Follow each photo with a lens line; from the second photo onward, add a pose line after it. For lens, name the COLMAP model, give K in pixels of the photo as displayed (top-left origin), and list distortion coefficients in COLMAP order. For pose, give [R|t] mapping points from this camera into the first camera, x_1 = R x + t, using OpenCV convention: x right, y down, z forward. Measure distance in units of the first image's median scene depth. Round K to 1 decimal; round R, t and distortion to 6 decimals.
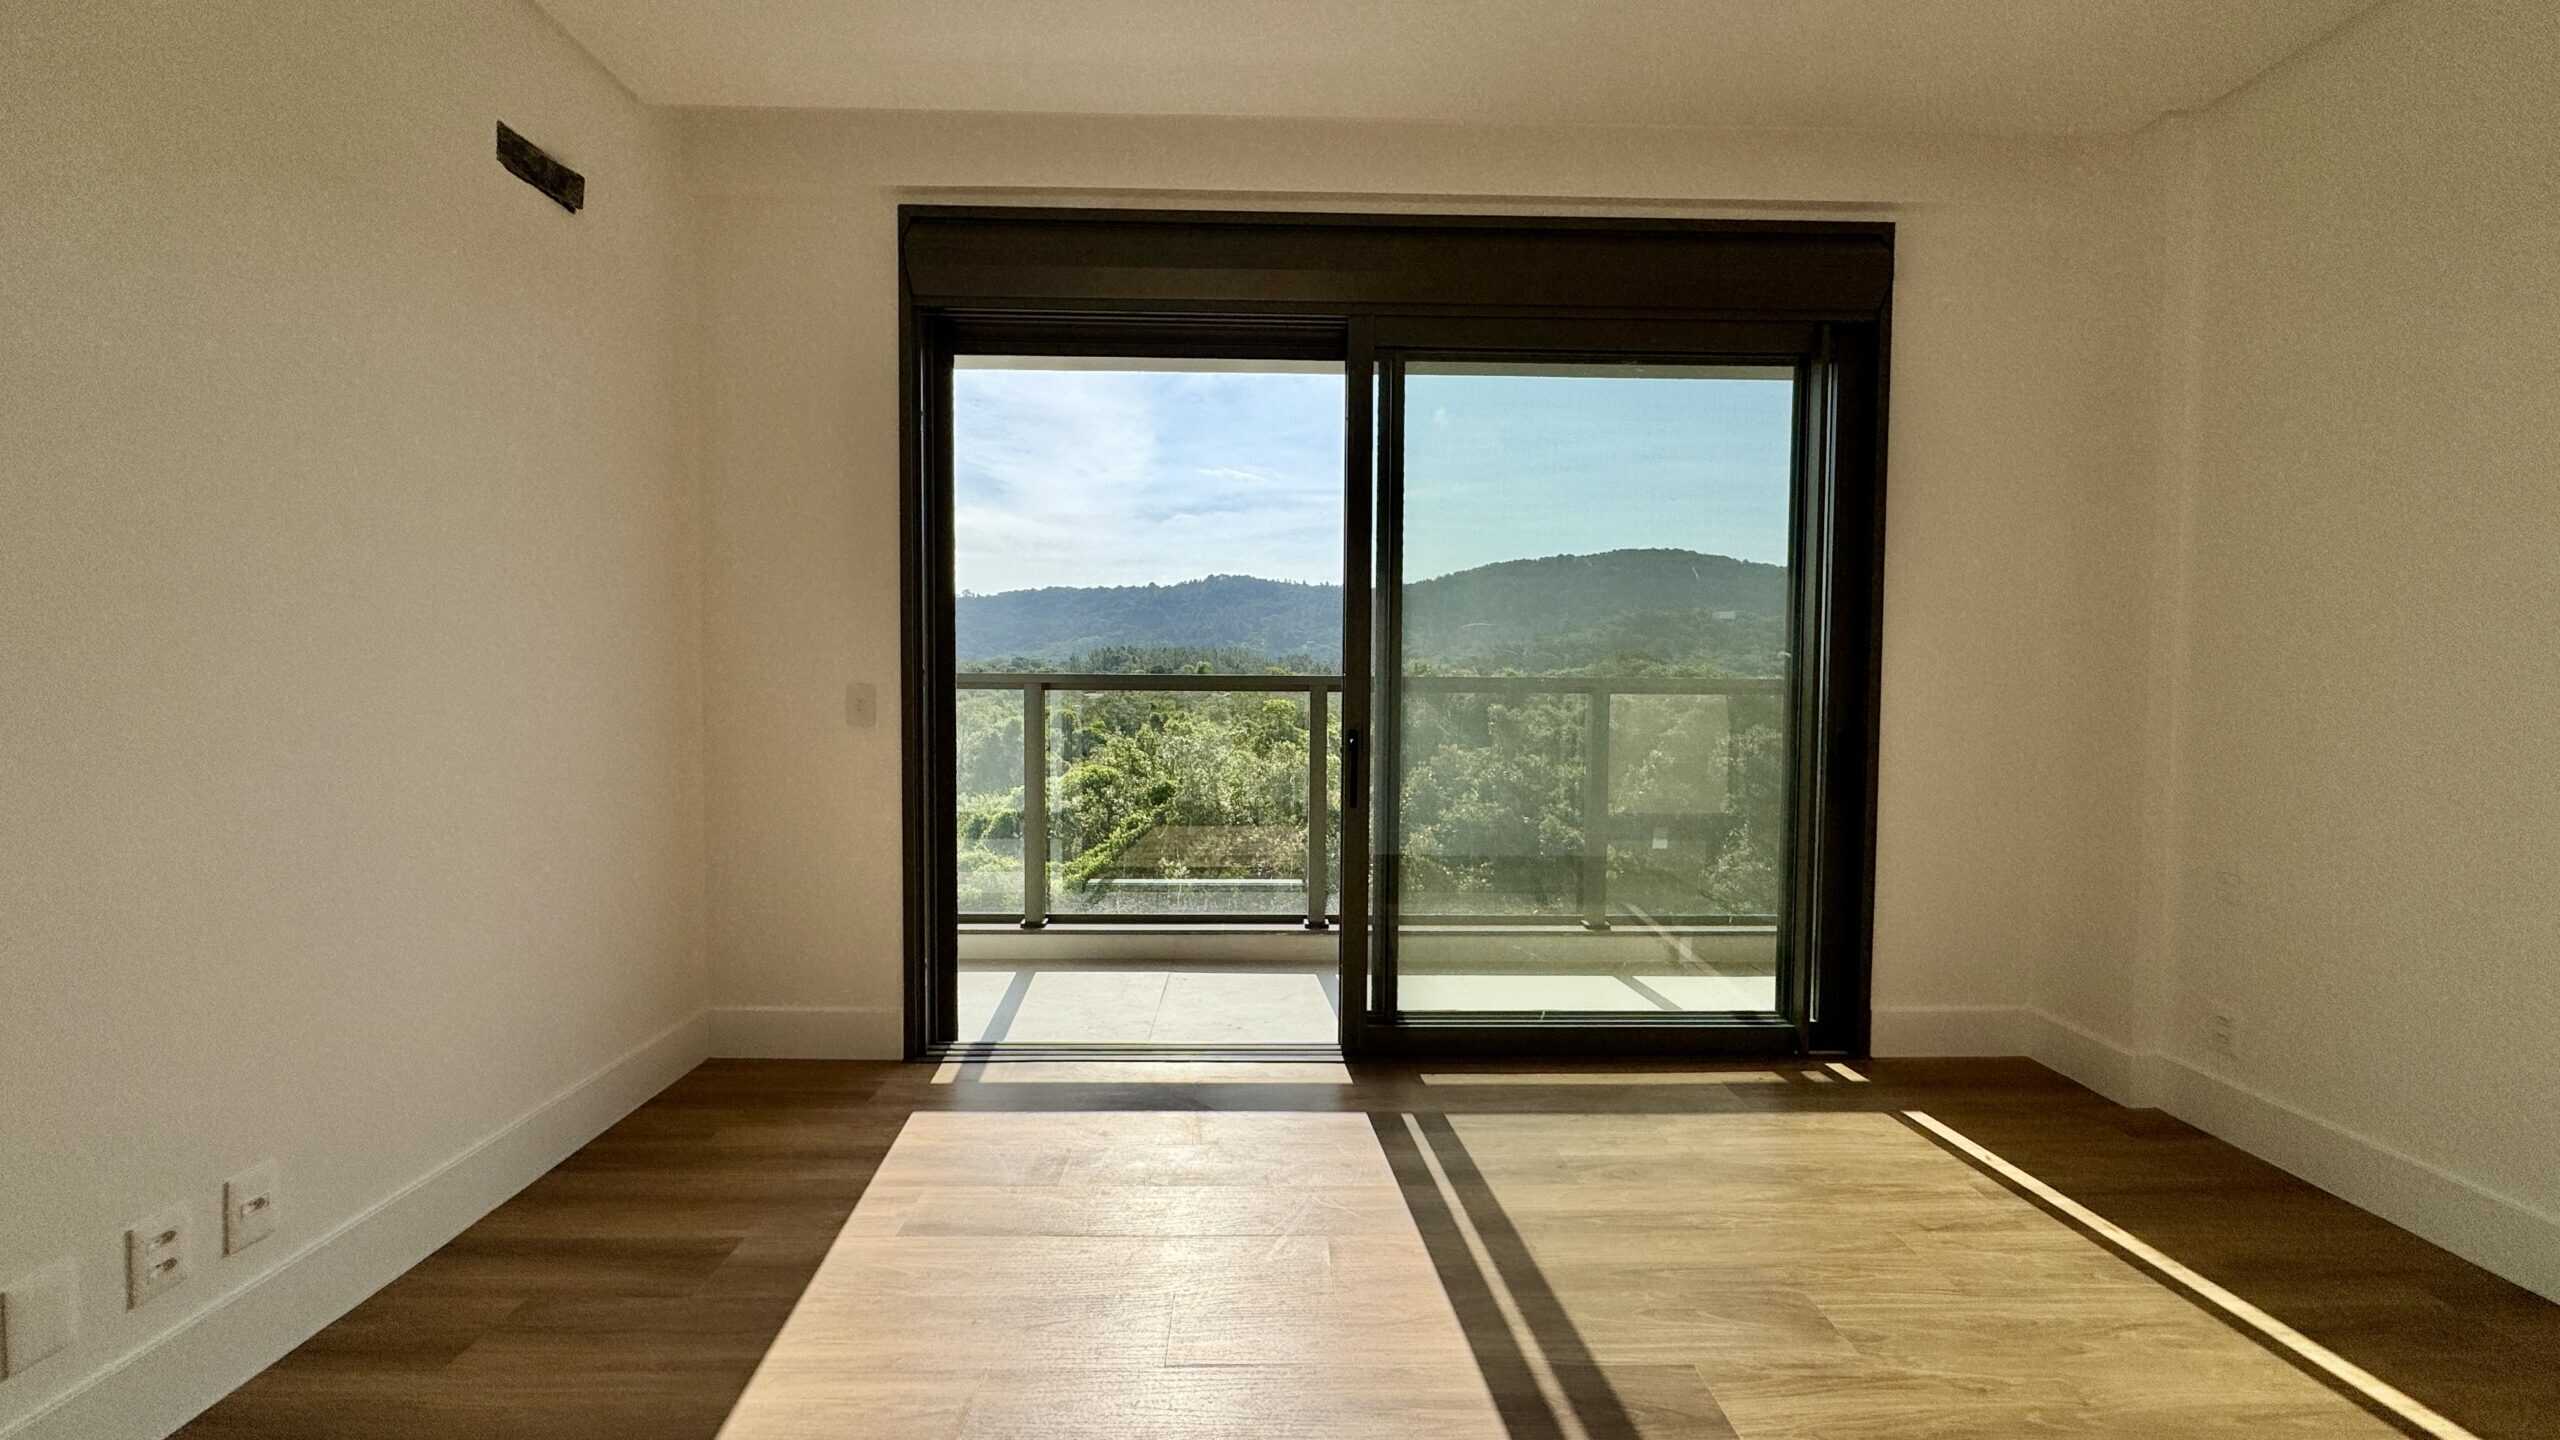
lens RADIAL K [[1016.3, 0, 1289.7], [0, 1016.3, 696.8], [0, 0, 1]] dist [-0.004774, 0.000608]
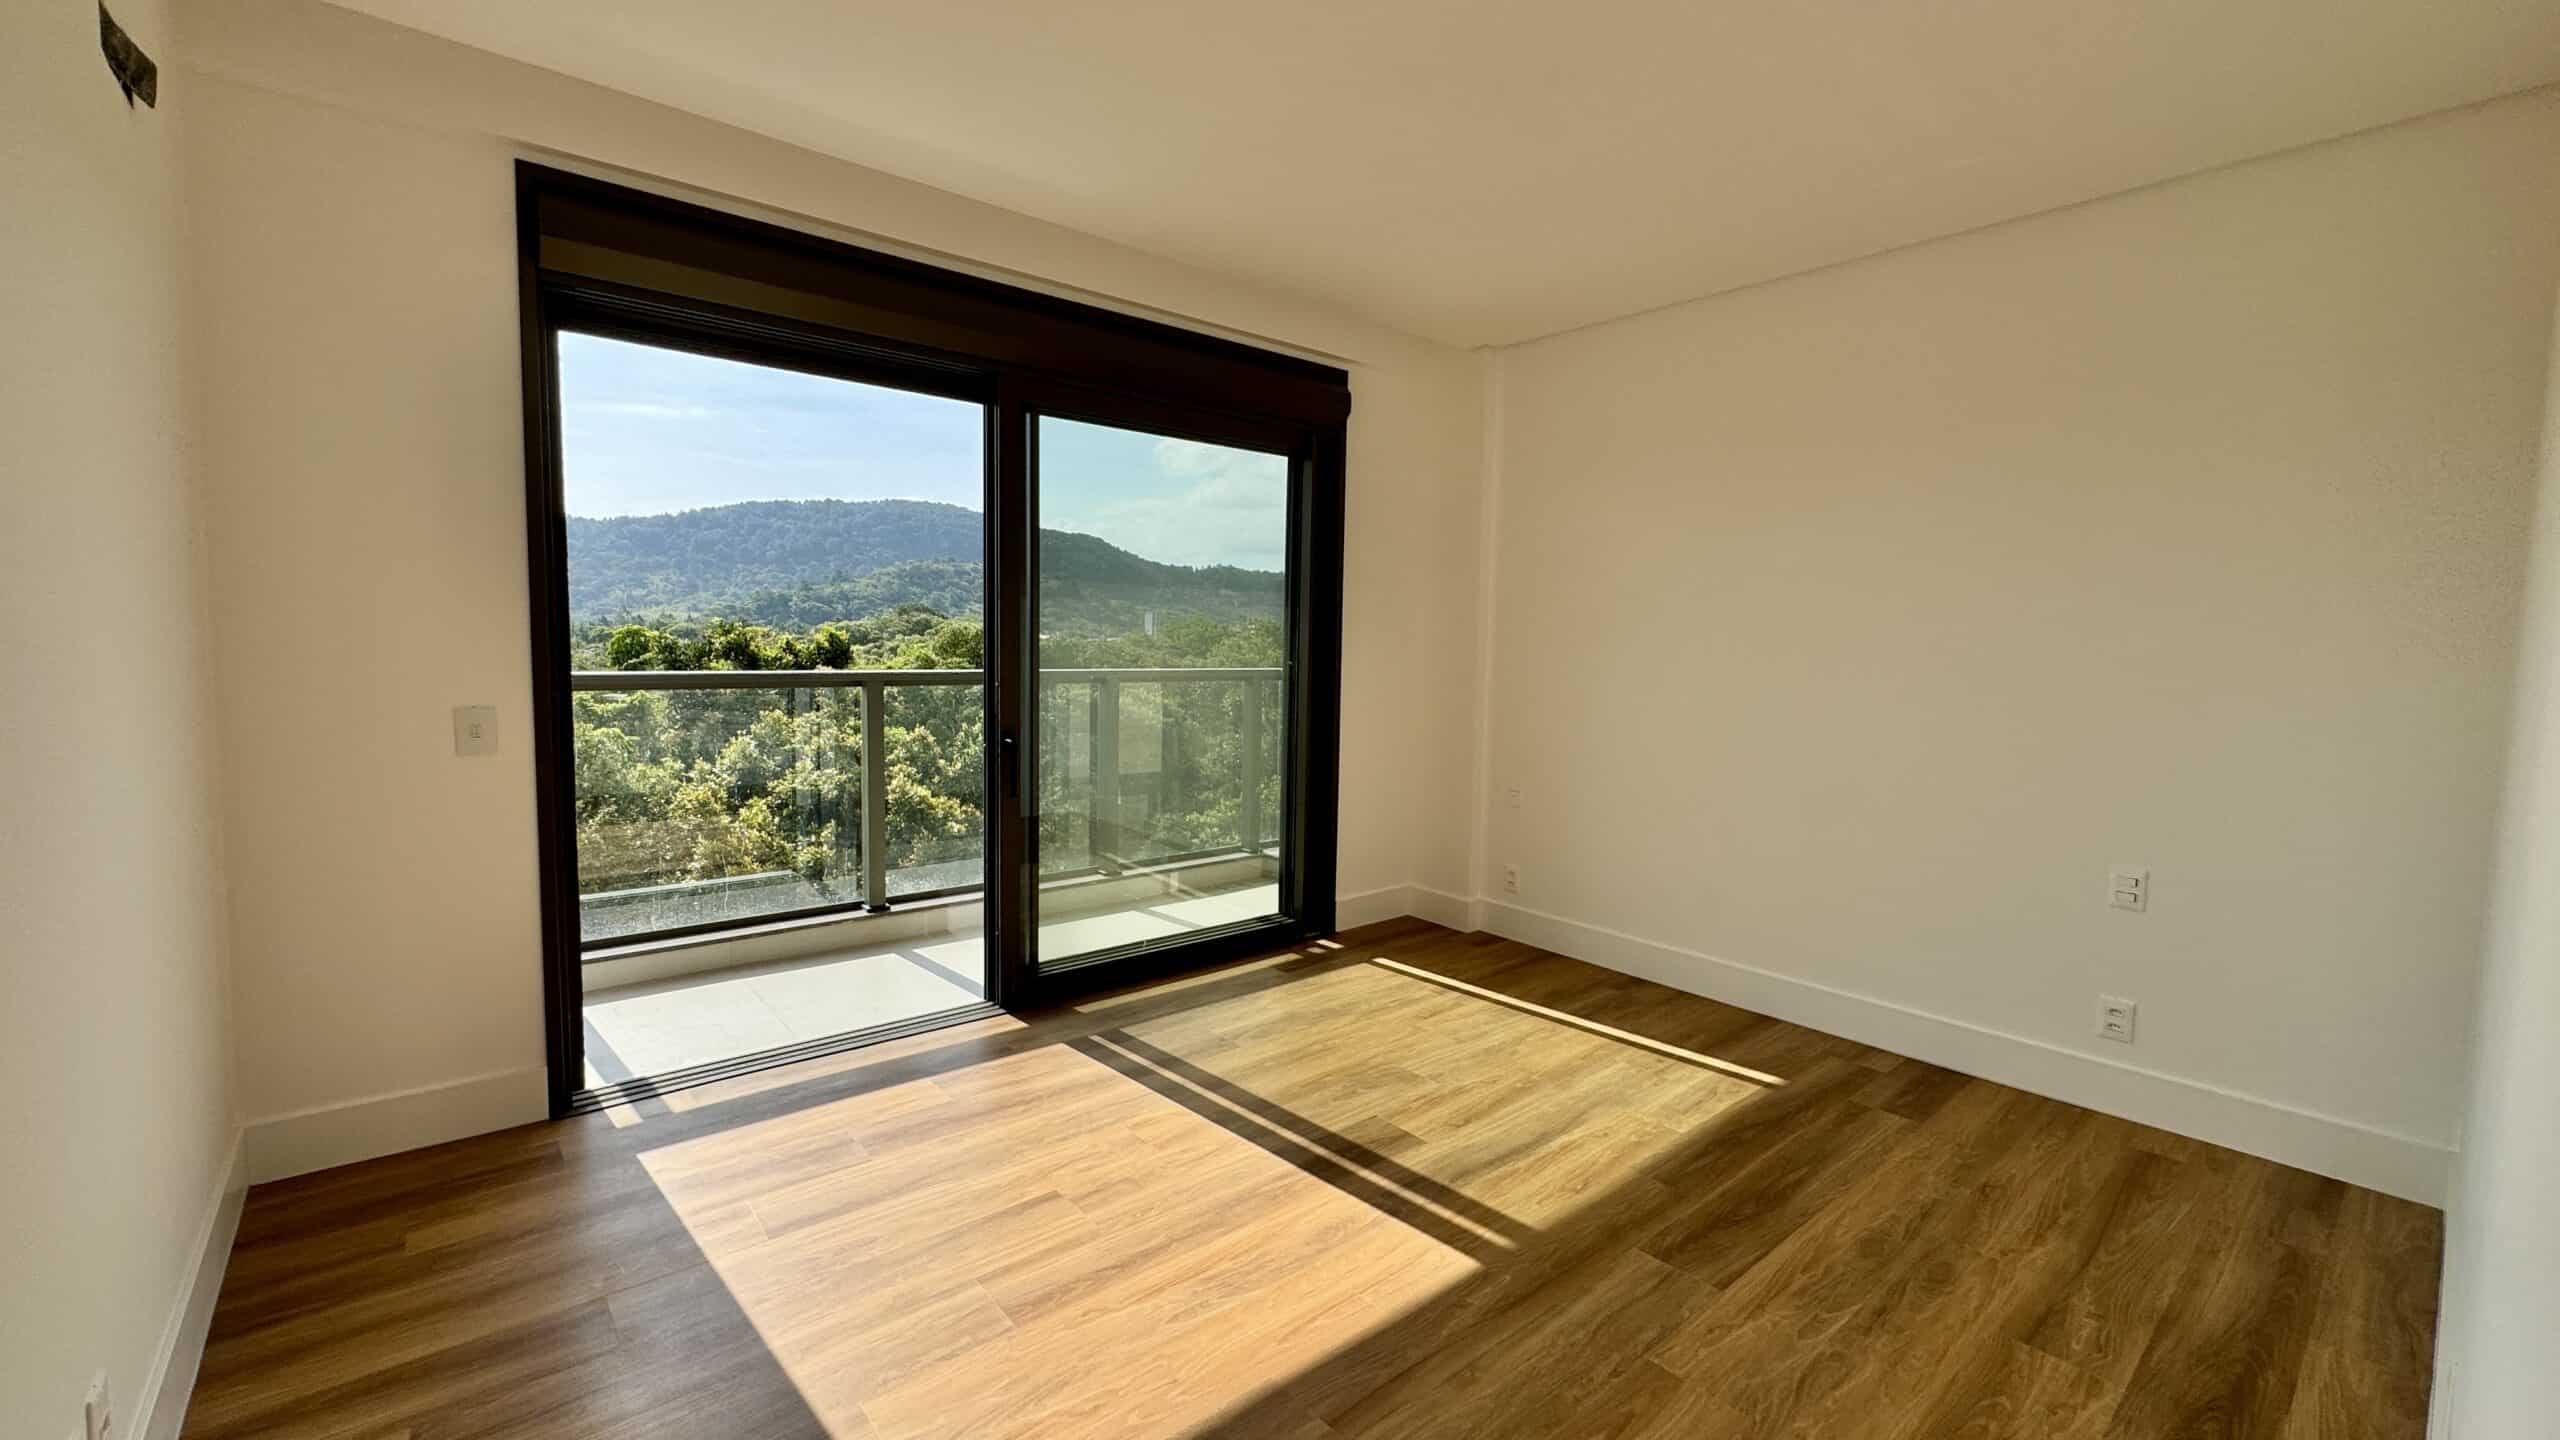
lens RADIAL K [[1016.3, 0, 1281.0], [0, 1016.3, 677.9], [0, 0, 1]] dist [-0.004774, 0.000608]
pose [[0.778059, -0.016753, 0.627967, -0.456190], [-0.000714, 0.999620, 0.027554, -0.065451], [-0.628190, -0.021887, 0.777752, -0.114182]]
